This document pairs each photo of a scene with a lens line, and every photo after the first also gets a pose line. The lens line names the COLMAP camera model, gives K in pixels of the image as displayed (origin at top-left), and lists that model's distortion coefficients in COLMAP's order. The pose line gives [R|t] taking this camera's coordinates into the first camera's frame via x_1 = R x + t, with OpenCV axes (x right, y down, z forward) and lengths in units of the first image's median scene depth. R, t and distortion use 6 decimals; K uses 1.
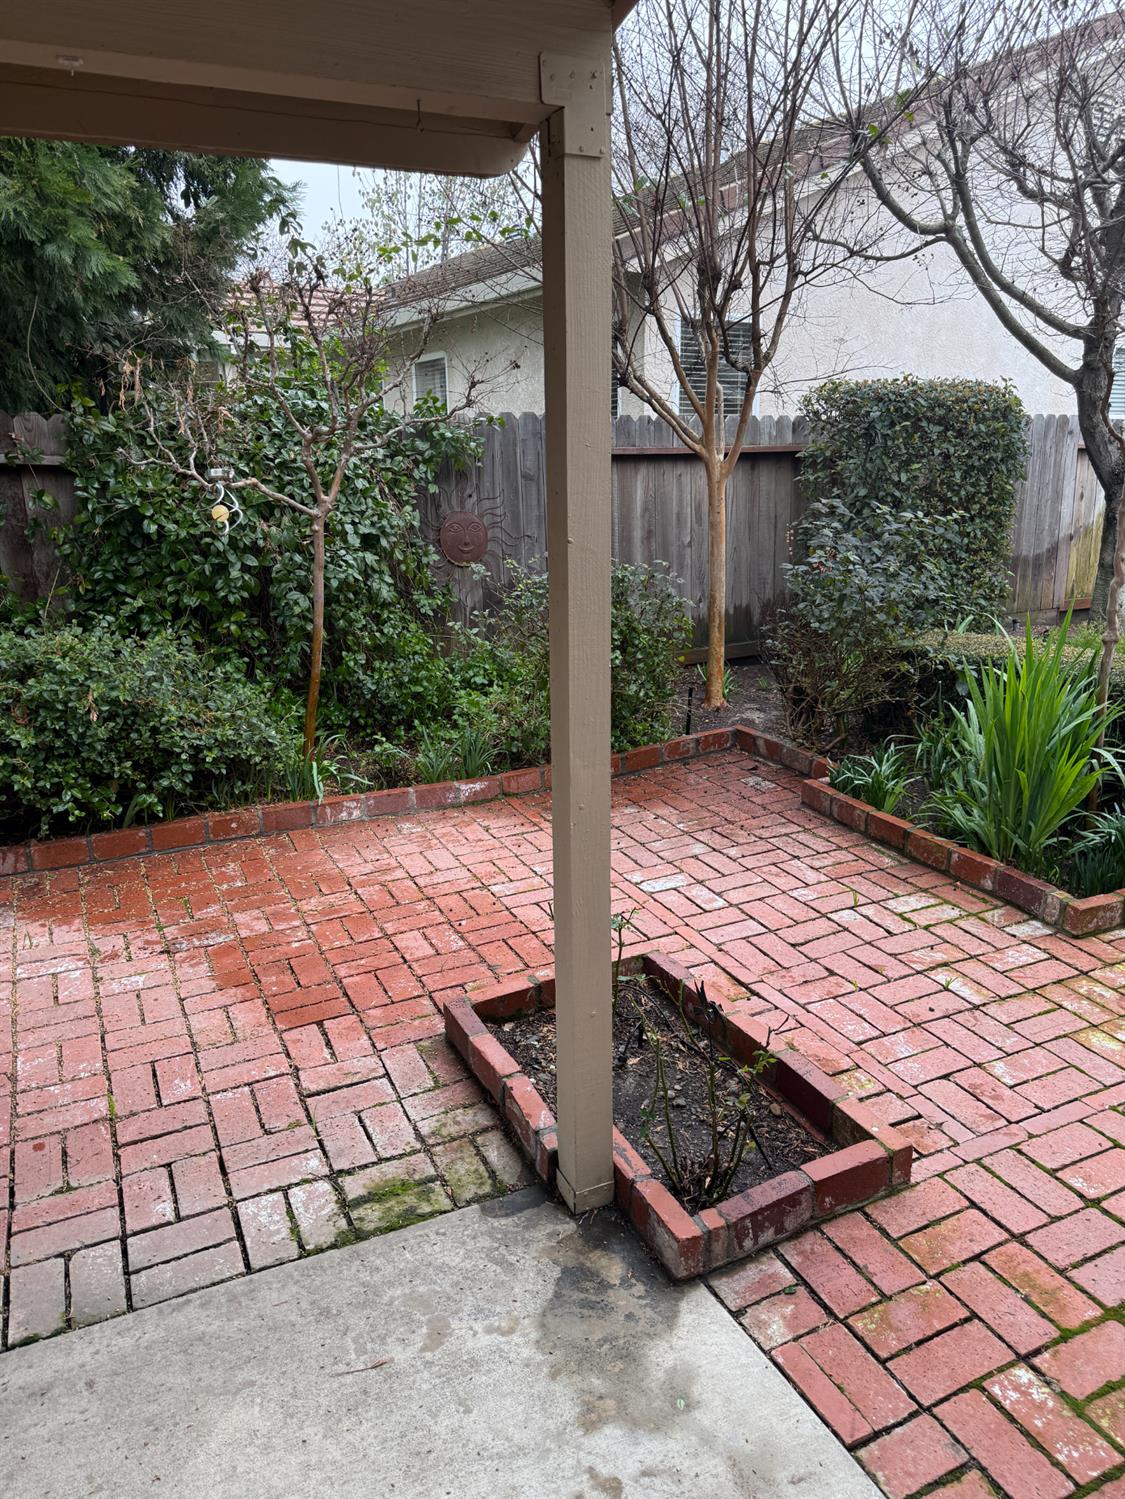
lens RADIAL K [[1064.7, 0, 565.7], [0, 1064.7, 741.4], [0, 0, 1]] dist [0.028717, -0.027637]
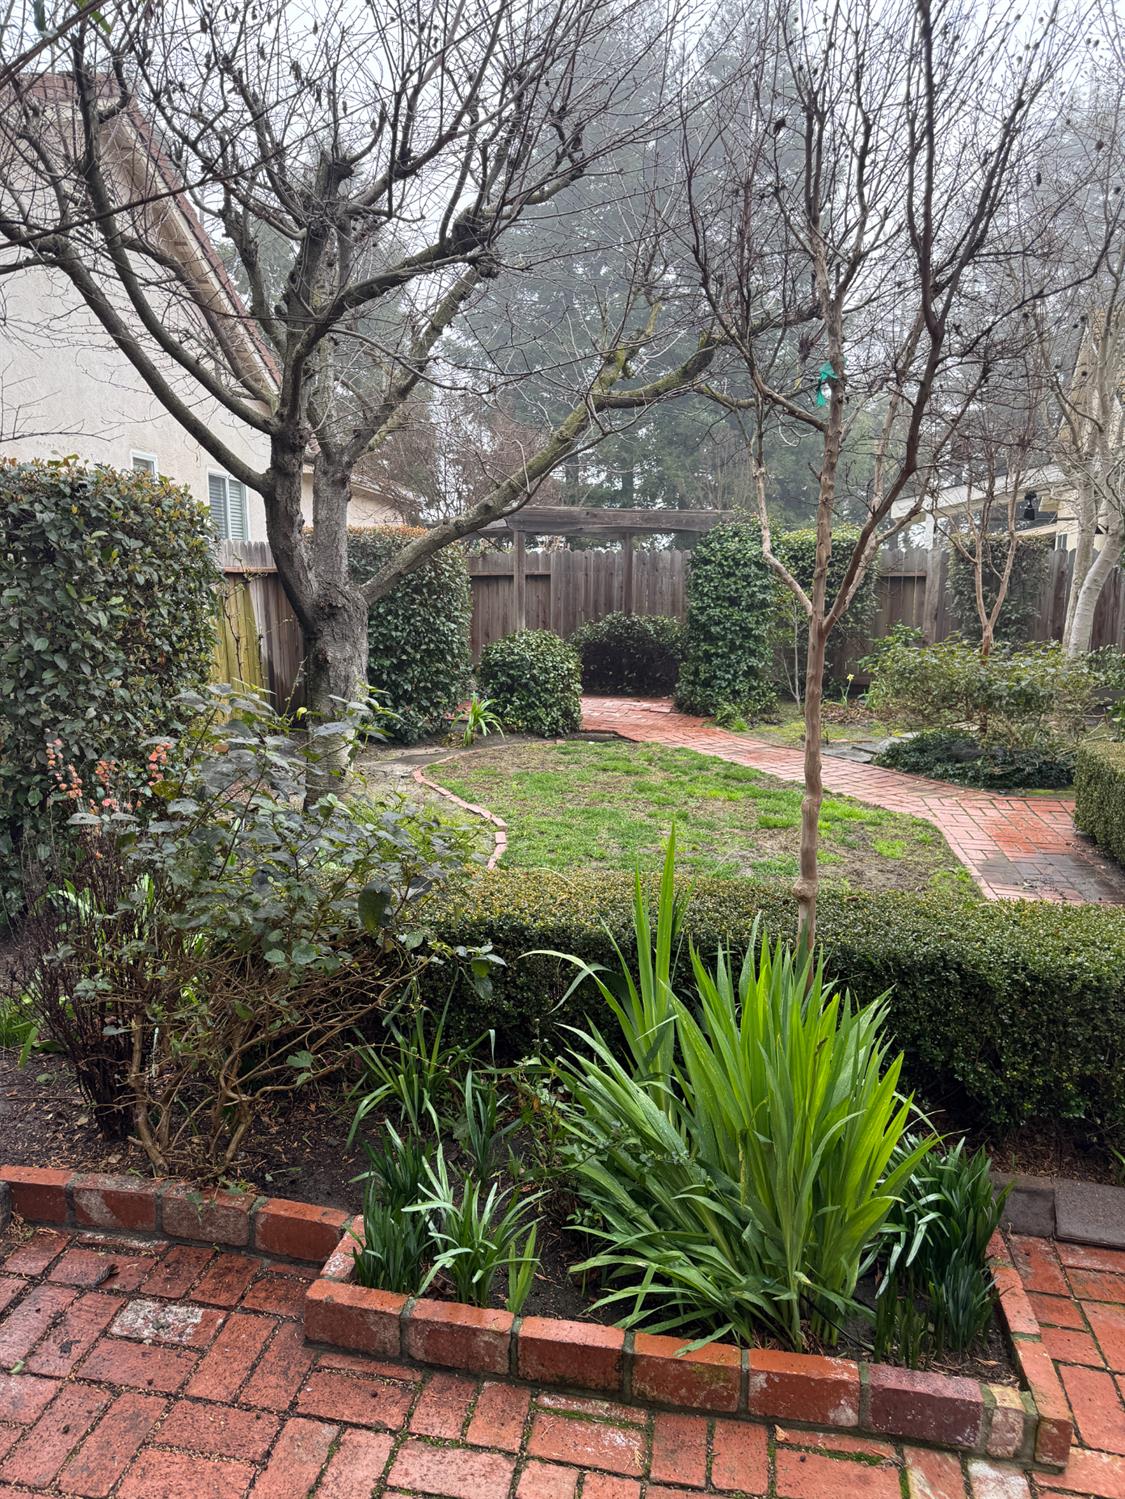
lens RADIAL K [[1064.7, 0, 558.6], [0, 1064.7, 755.8], [0, 0, 1]] dist [0.028717, -0.027637]
pose [[0.585324, -0.132771, 0.799855, -0.049915], [0.200578, 0.979550, 0.015818, -0.173996], [-0.785598, 0.151175, 0.599985, 0.597037]]
